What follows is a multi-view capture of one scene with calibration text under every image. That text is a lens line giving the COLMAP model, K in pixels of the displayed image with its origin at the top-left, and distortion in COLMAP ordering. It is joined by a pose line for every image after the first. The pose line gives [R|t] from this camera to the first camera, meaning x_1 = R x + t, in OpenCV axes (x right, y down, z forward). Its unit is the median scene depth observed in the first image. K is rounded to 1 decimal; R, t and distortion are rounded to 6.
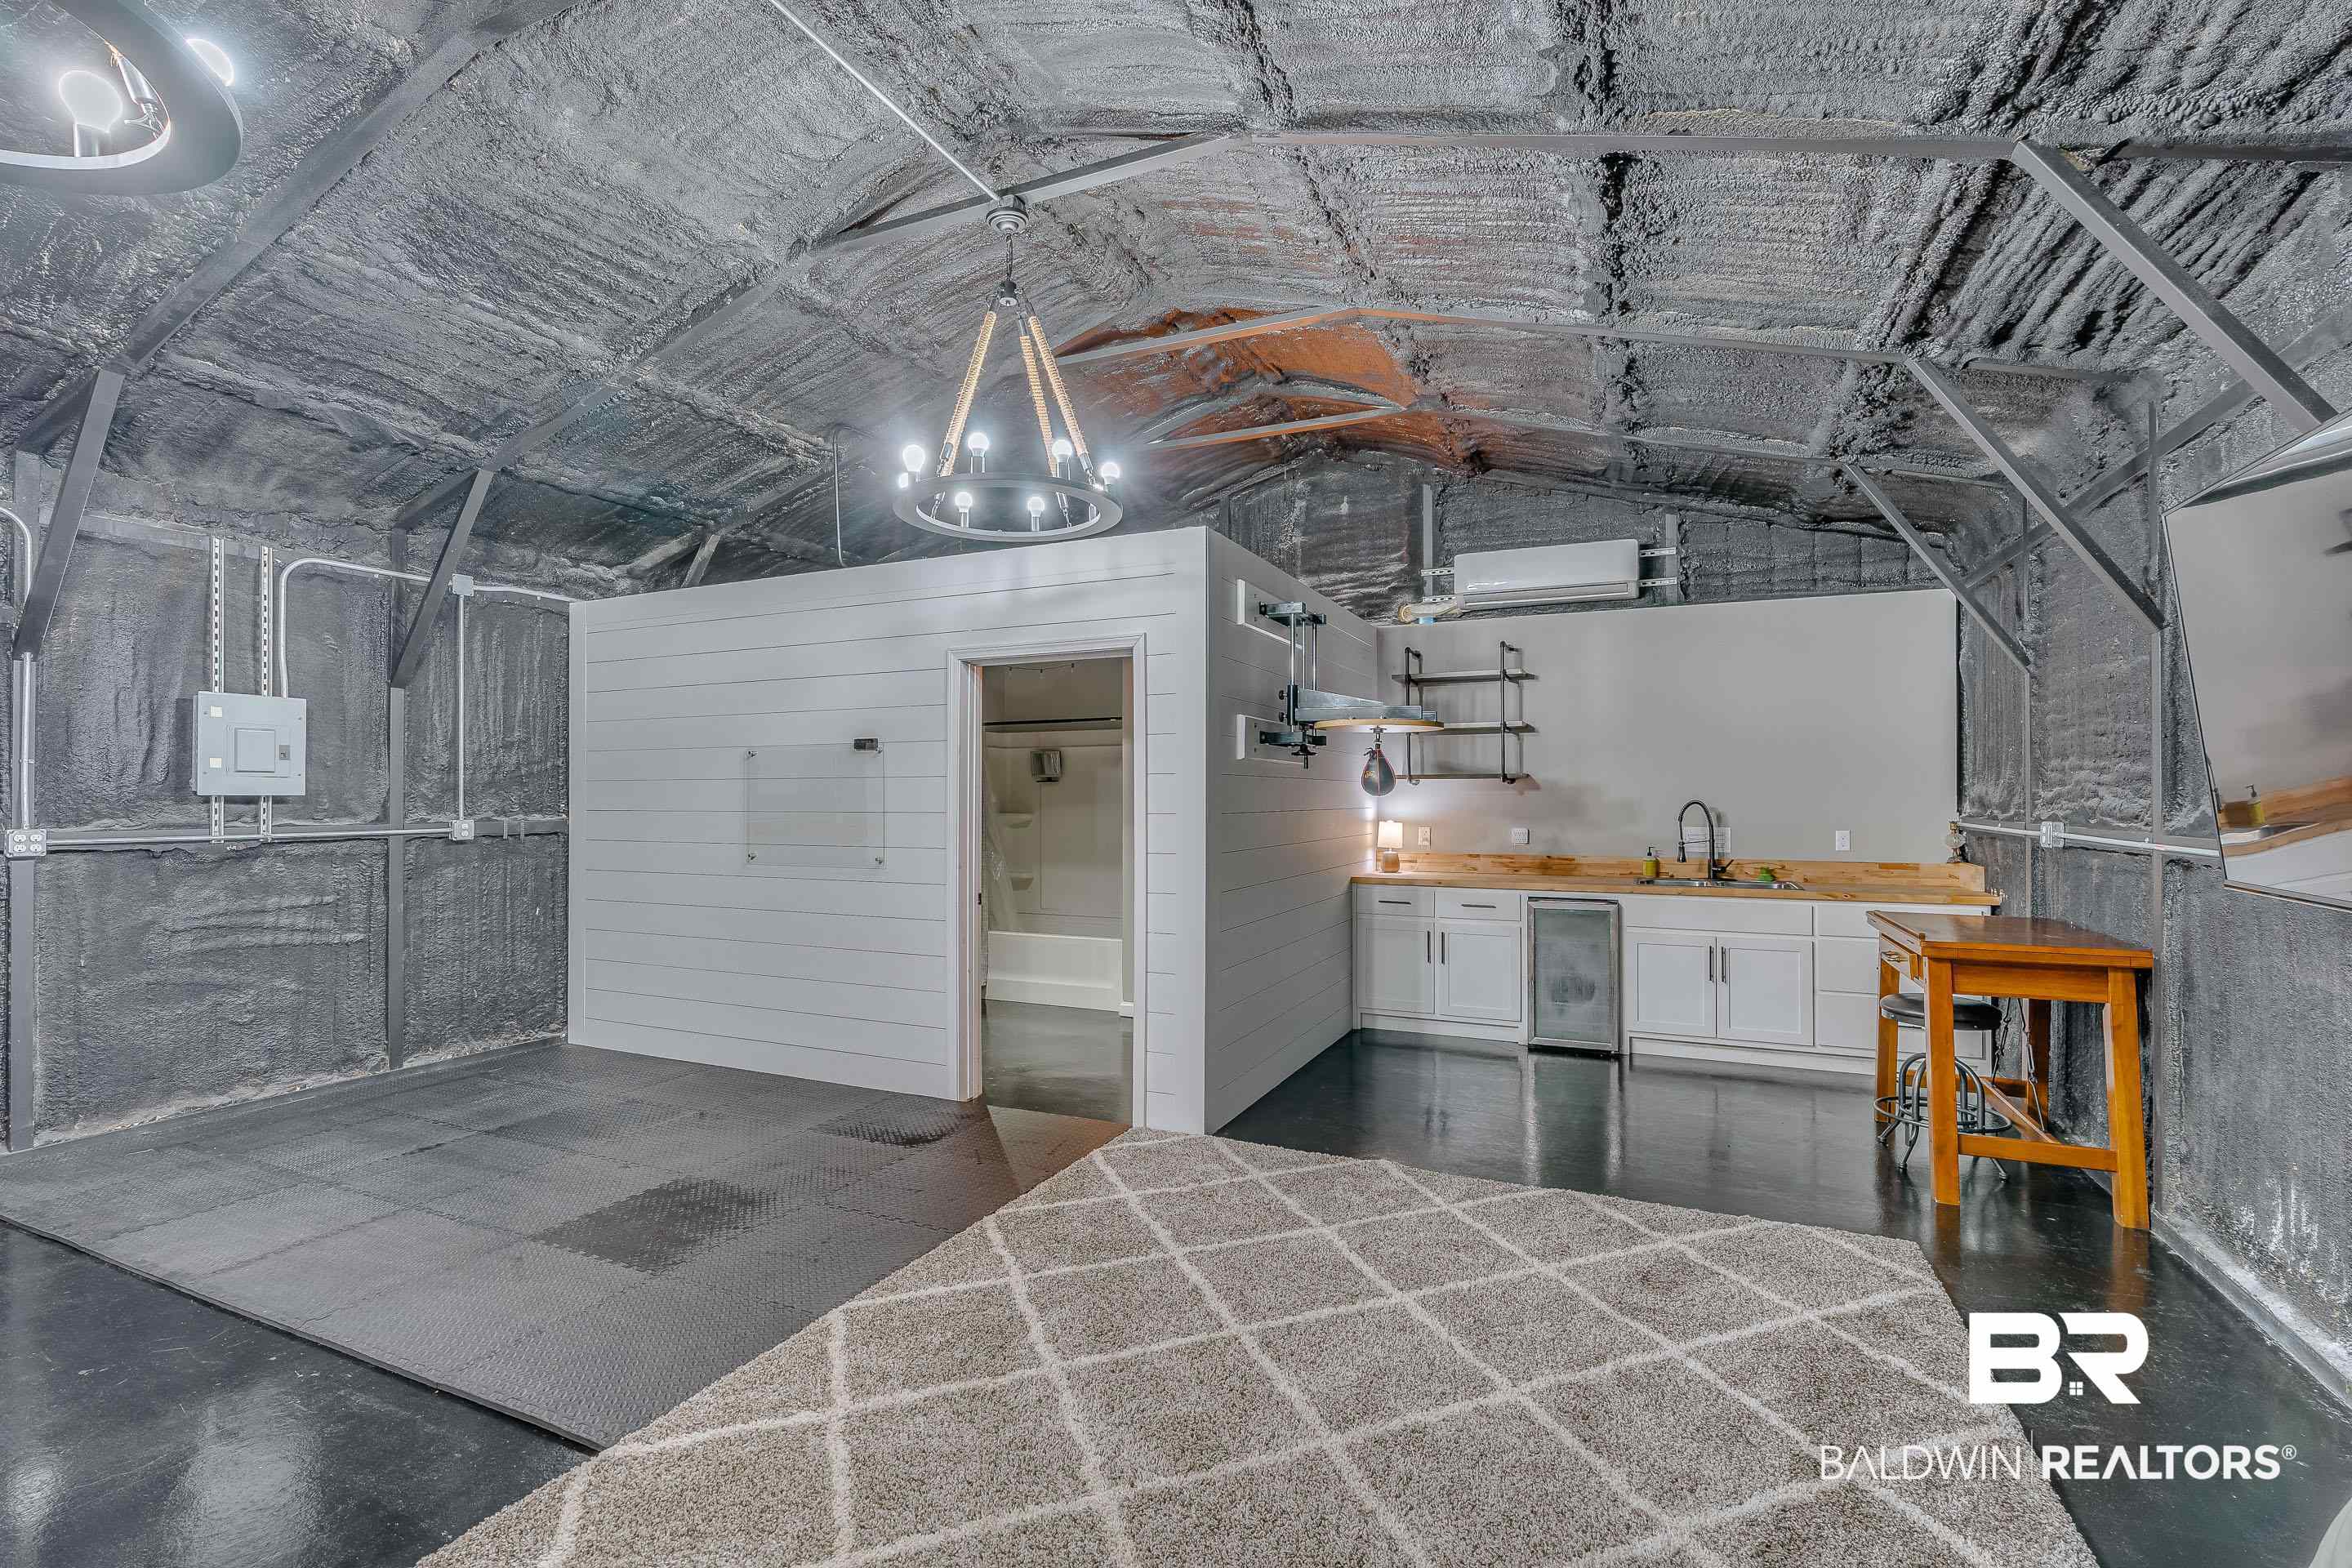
lens RADIAL K [[1051.1, 0, 1171.1], [0, 1051.1, 791.4], [0, 0, 1]] dist [-0.004829, -0.000666]
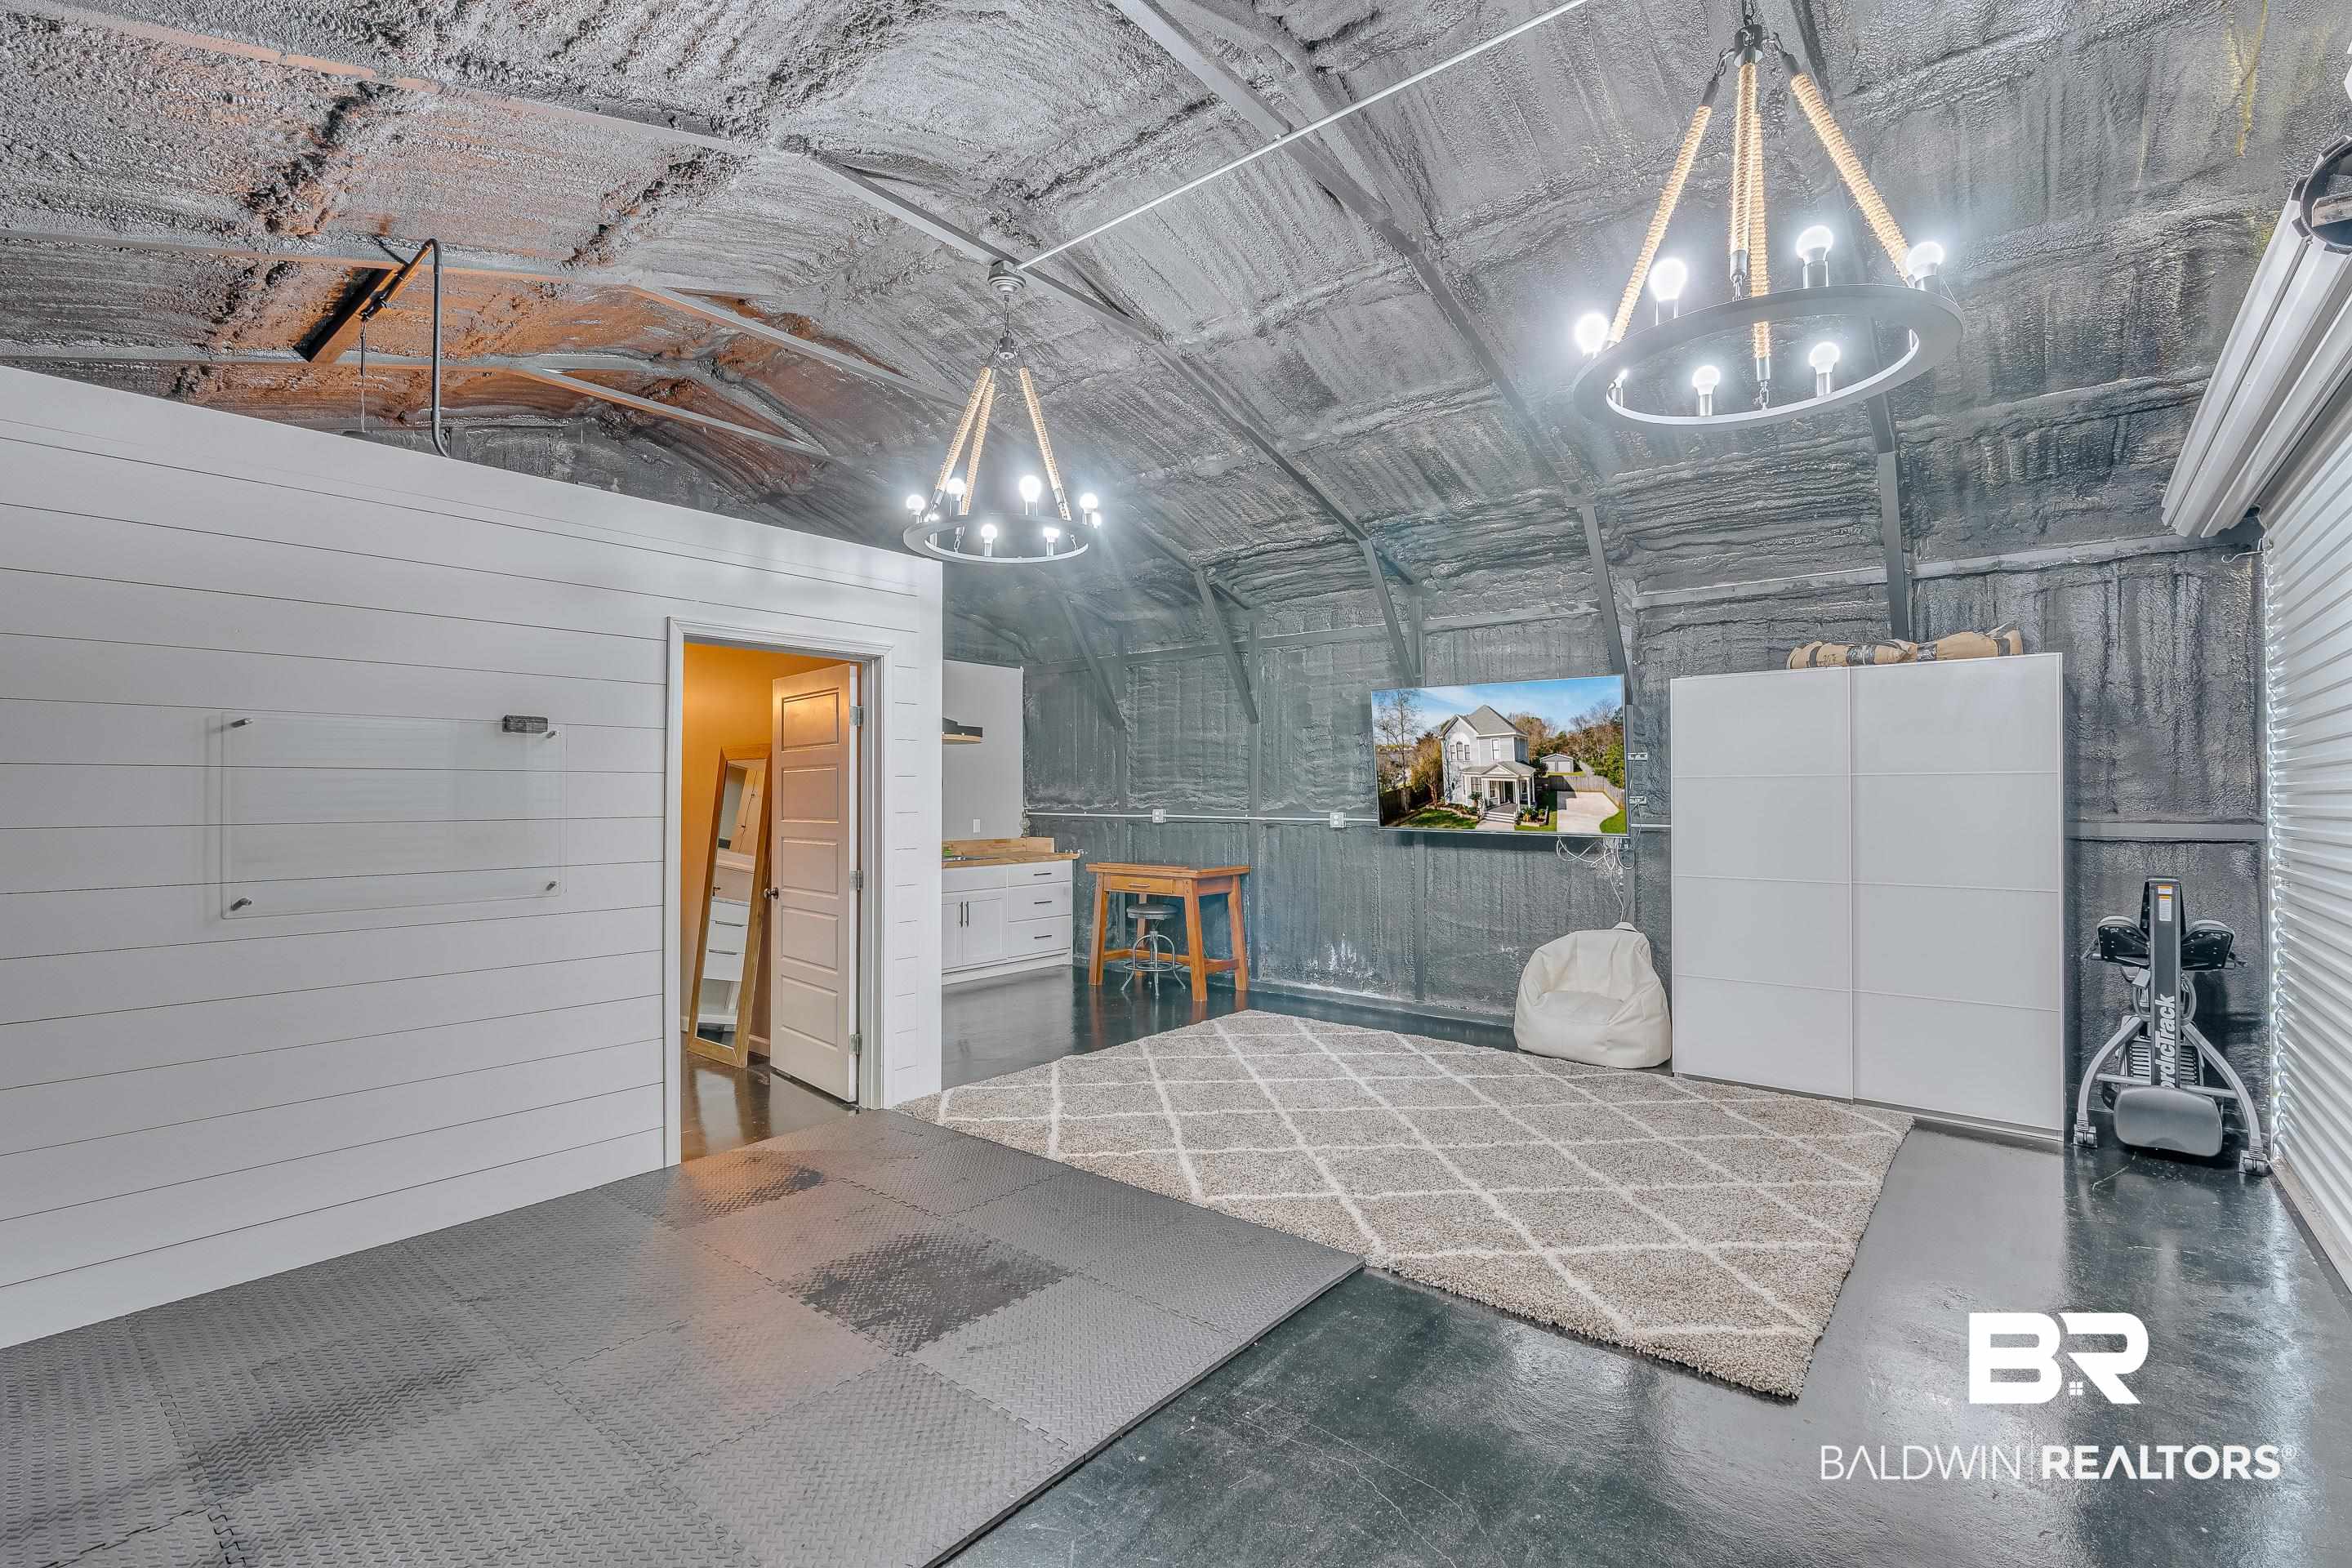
lens RADIAL K [[1051.1, 0, 1171.1], [0, 1051.1, 791.4], [0, 0, 1]] dist [-0.004829, -0.000666]
pose [[0.252927, 0.003997, 0.967477, -1.208666], [-0.001803, 0.999992, -0.003660, 0.003290], [-0.967484, -0.000818, 0.252932, 0.551596]]
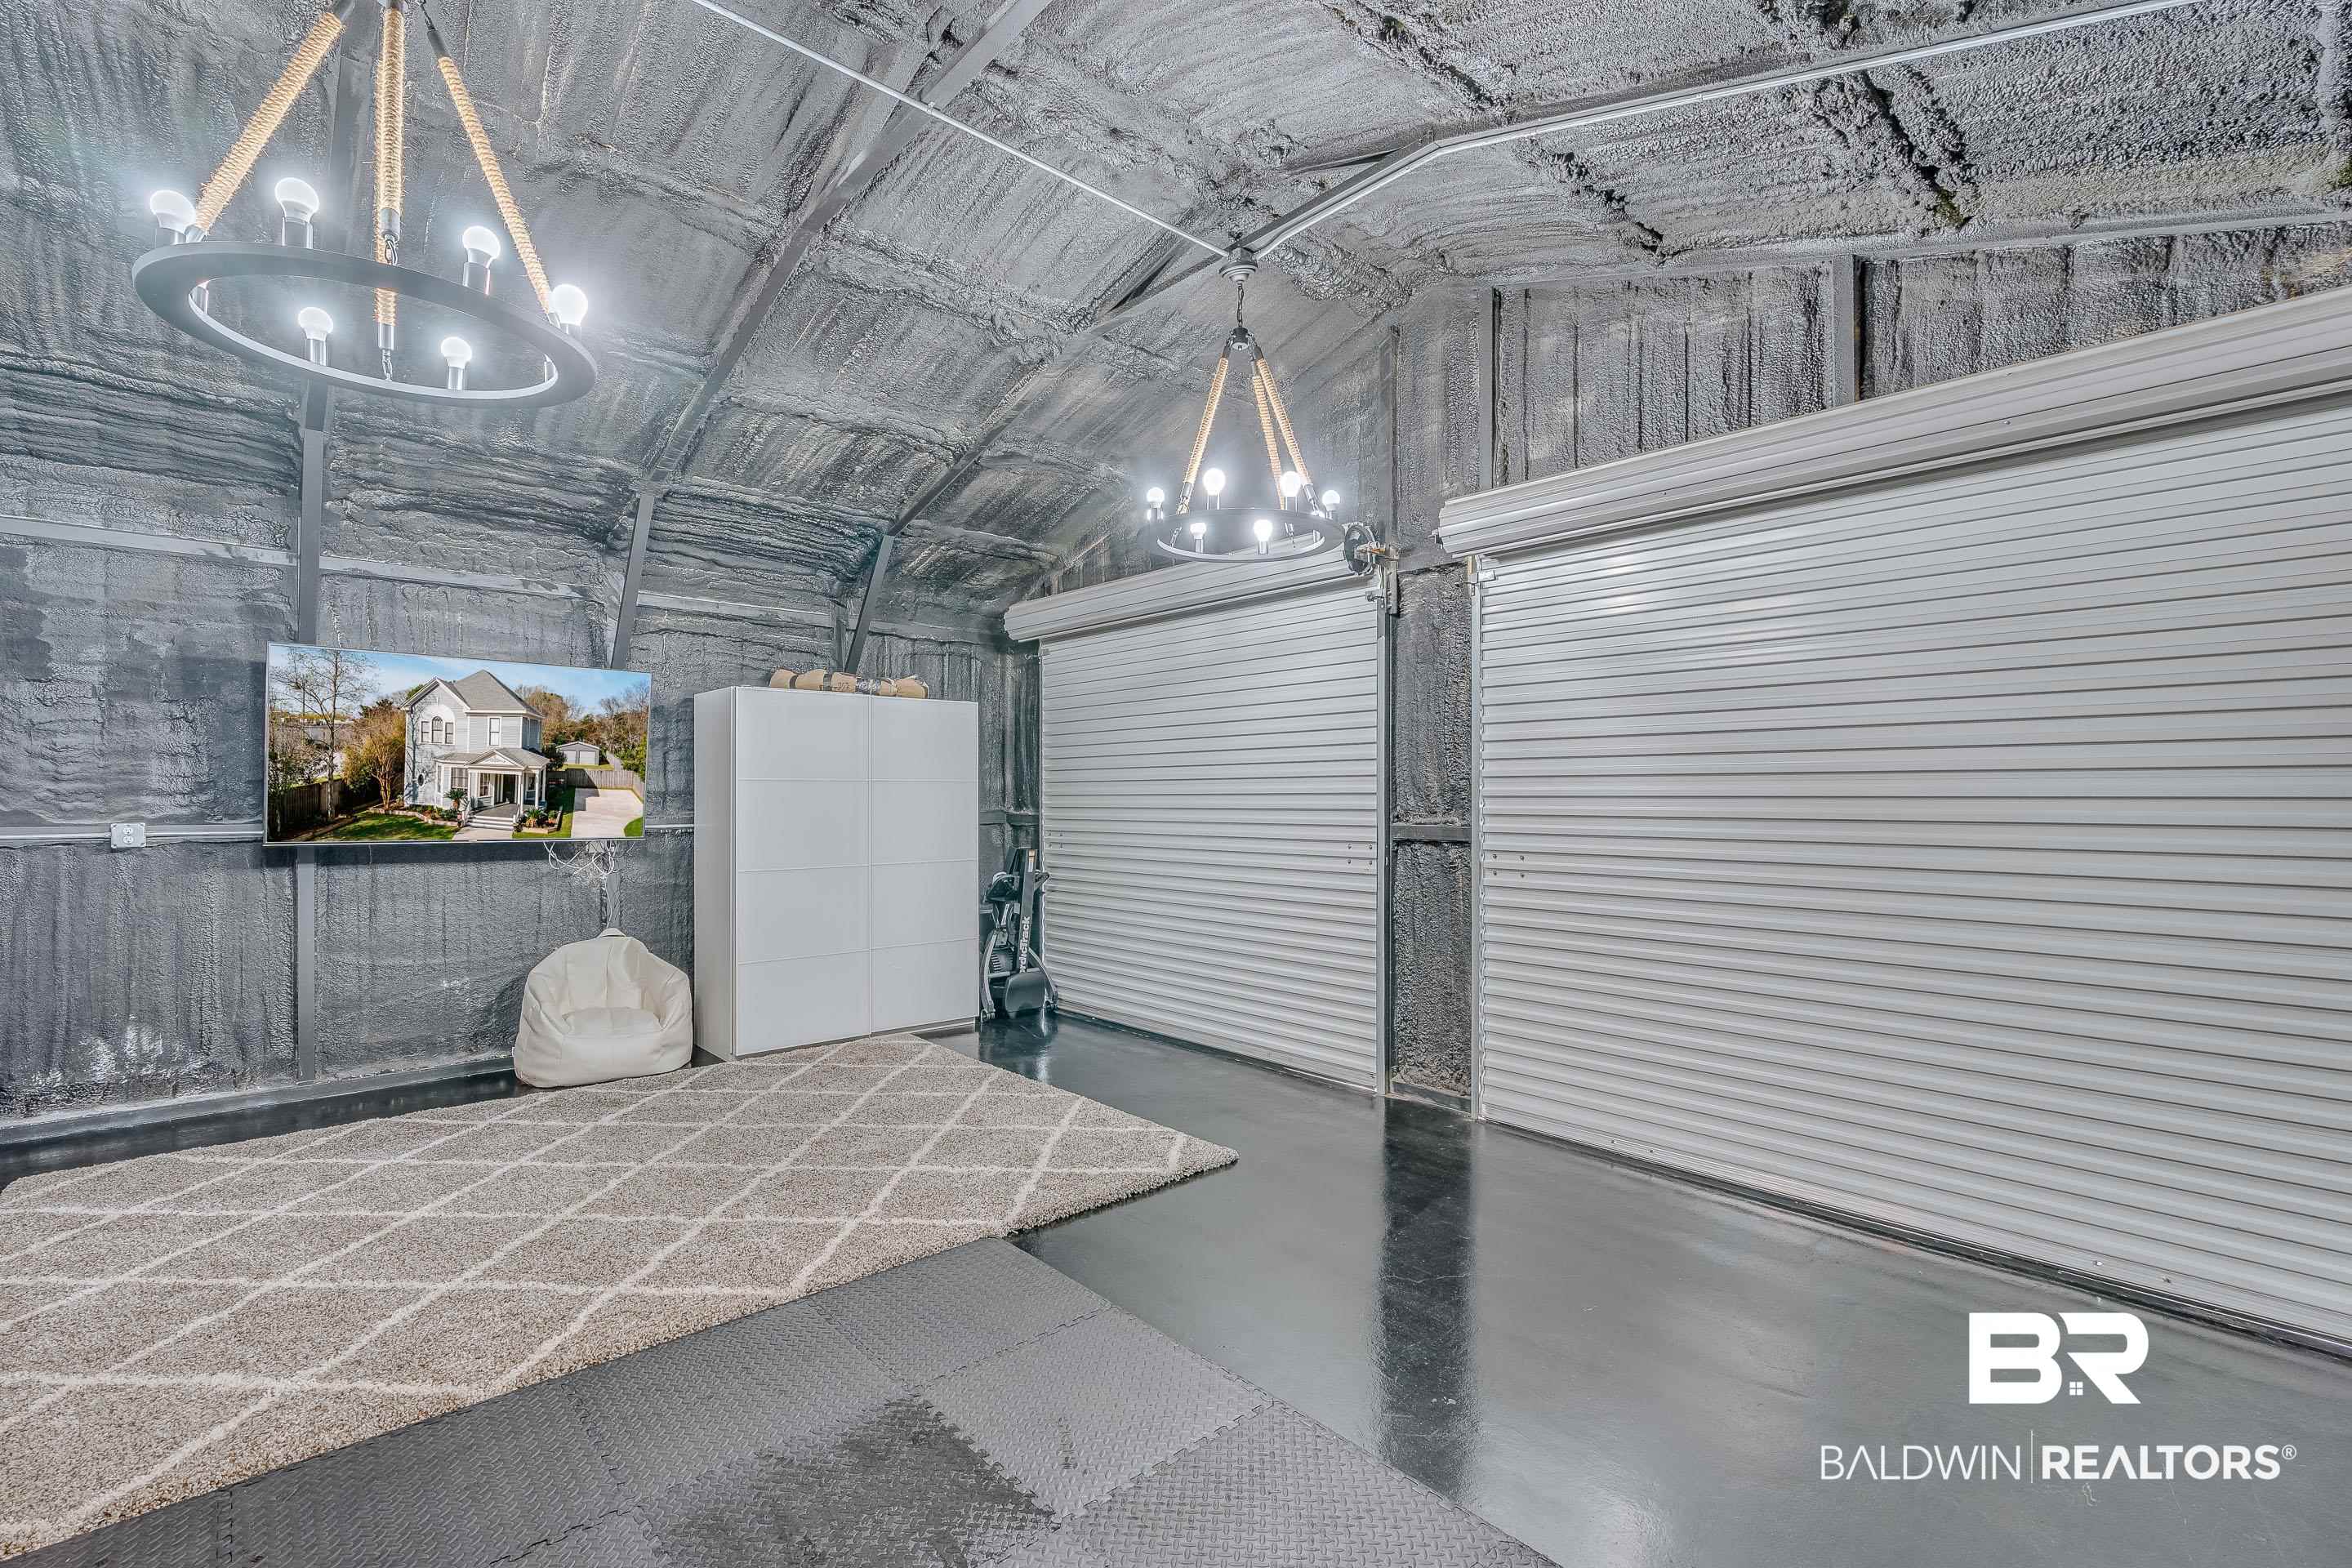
lens RADIAL K [[1051.1, 0, 1171.1], [0, 1051.1, 791.4], [0, 0, 1]] dist [-0.004829, -0.000666]
pose [[-0.919673, 0.001425, 0.392682, -0.829851], [-0.000880, 0.999983, -0.005690, 0.003594], [-0.392684, -0.005579, -0.919657, 1.400756]]
